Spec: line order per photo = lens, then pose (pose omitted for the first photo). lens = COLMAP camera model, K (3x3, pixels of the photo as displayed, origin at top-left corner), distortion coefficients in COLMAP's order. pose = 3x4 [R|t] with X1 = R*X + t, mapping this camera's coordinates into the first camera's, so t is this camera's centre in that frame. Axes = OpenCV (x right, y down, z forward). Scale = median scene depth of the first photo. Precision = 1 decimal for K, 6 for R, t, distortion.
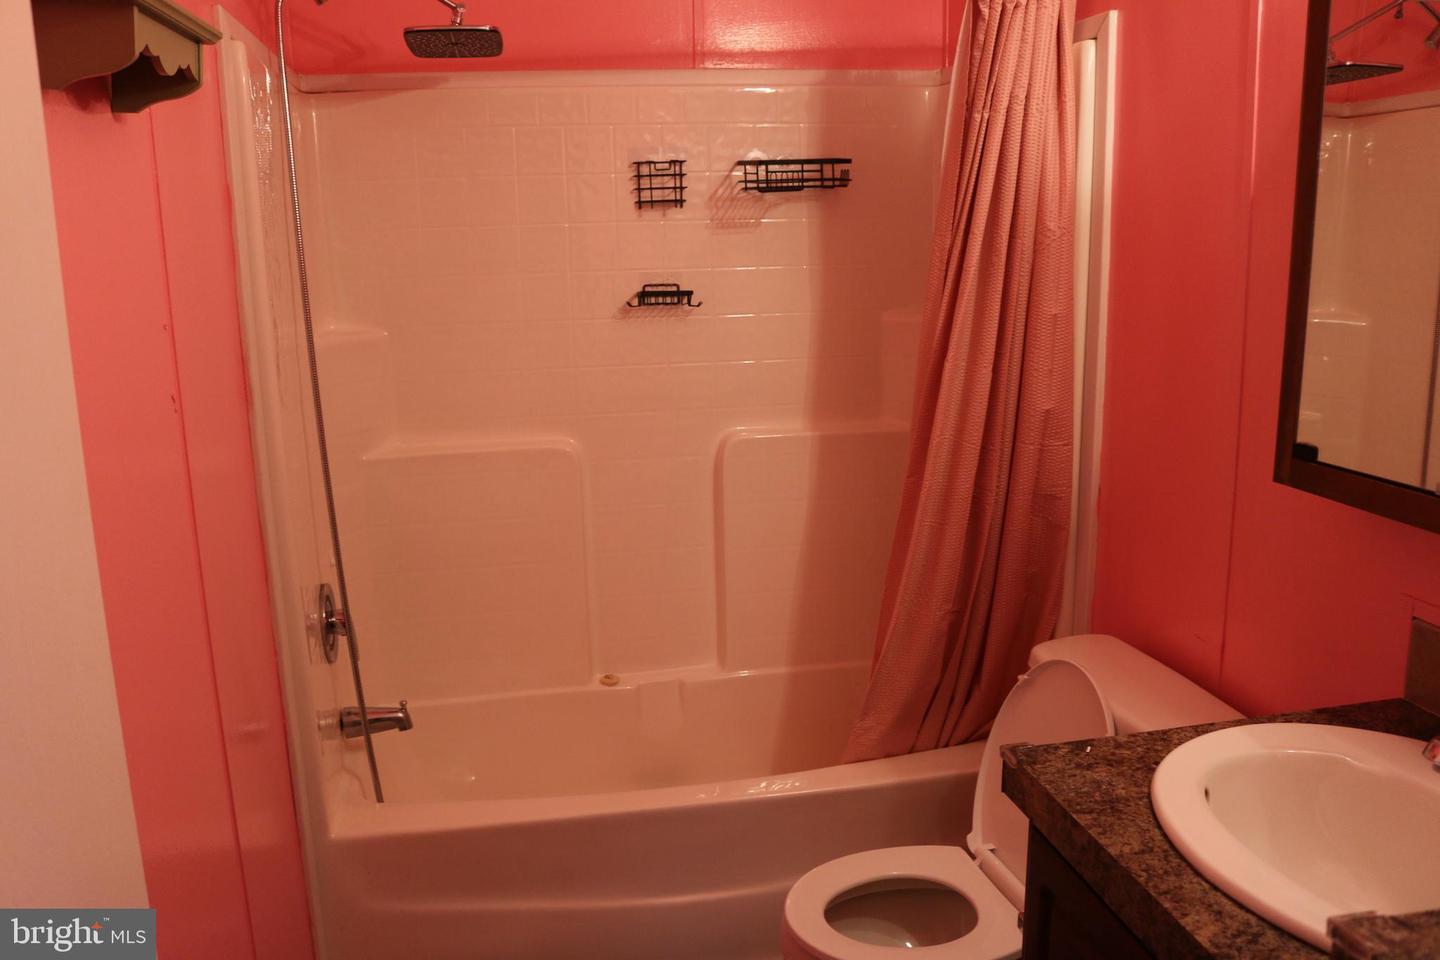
lens RADIAL K [[1183.8, 0, 705.8], [0, 1183.8, 483.1], [0, 0, 1]] dist [-0.158658, 0.131768]
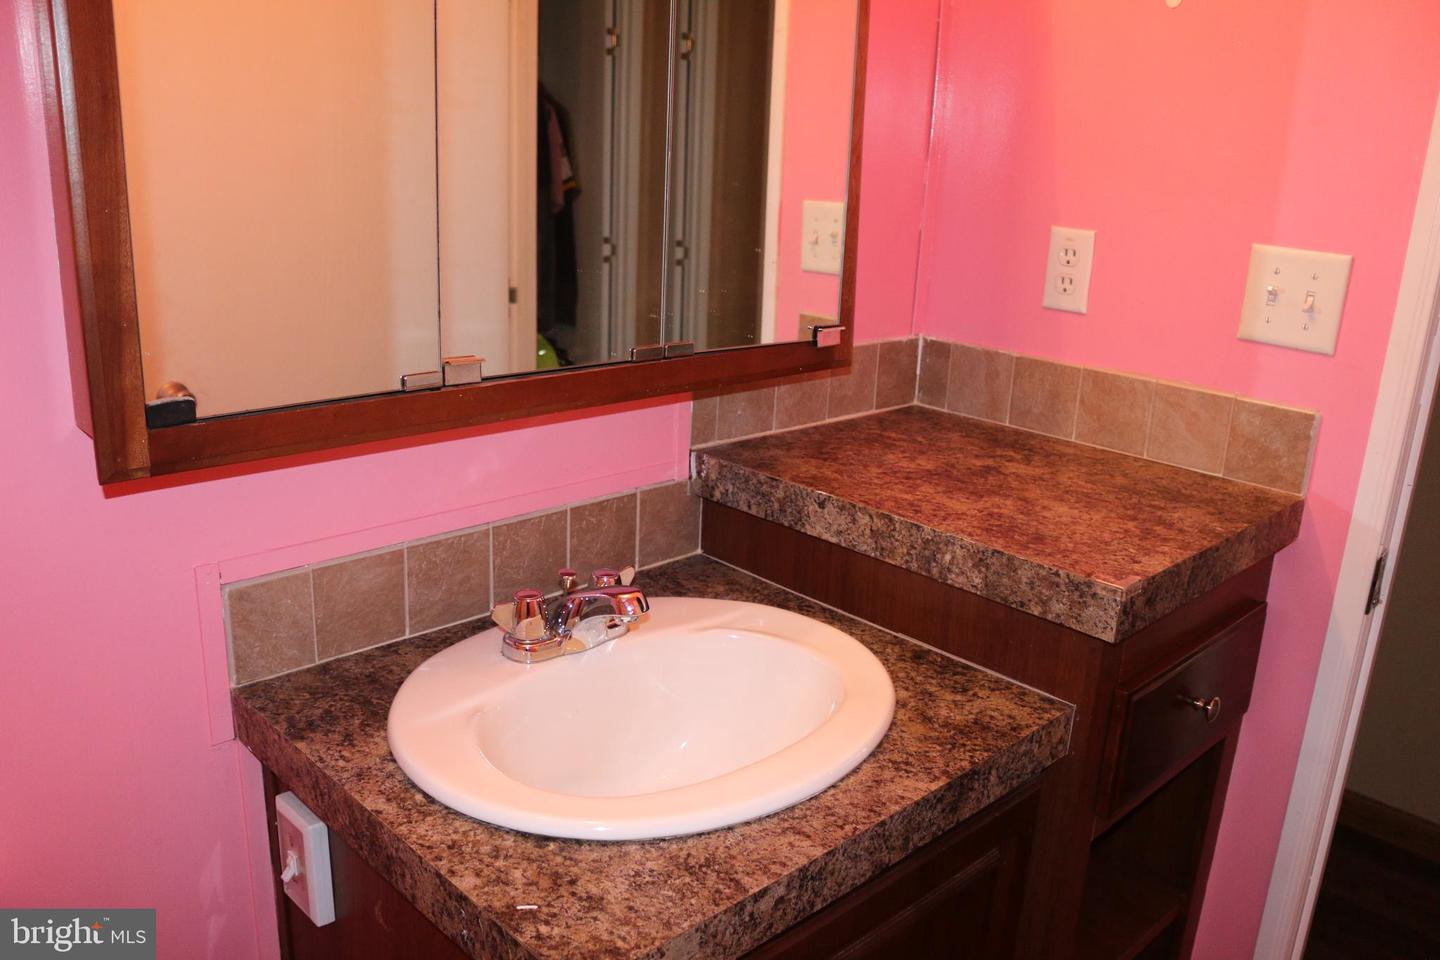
lens RADIAL K [[1183.8, 0, 705.8], [0, 1183.8, 483.1], [0, 0, 1]] dist [-0.158658, 0.131768]
pose [[-0.548623, -0.242603, 0.800098, -0.179450], [0.141441, 0.916250, 0.374808, -0.214644], [-0.824019, 0.318795, -0.468361, 1.203984]]
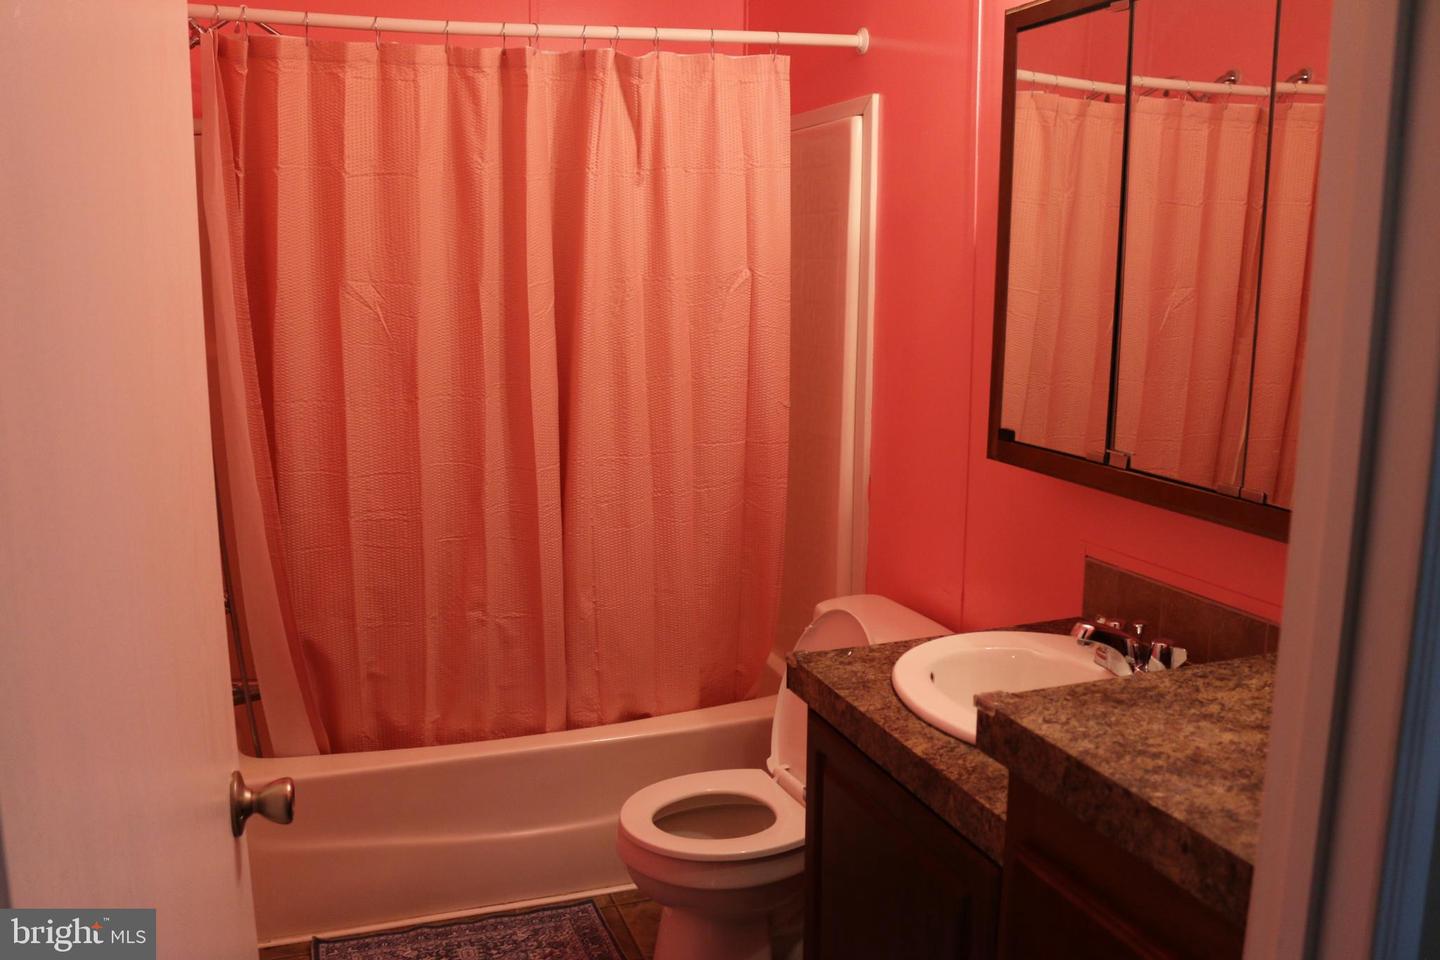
lens RADIAL K [[1183.8, 0, 705.8], [0, 1183.8, 483.1], [0, 0, 1]] dist [-0.158658, 0.131768]
pose [[0.986923, -0.007623, 0.161015, -0.056173], [0.011810, 0.999616, -0.025064, 0.068129], [-0.160762, 0.026638, 0.986634, -0.346493]]
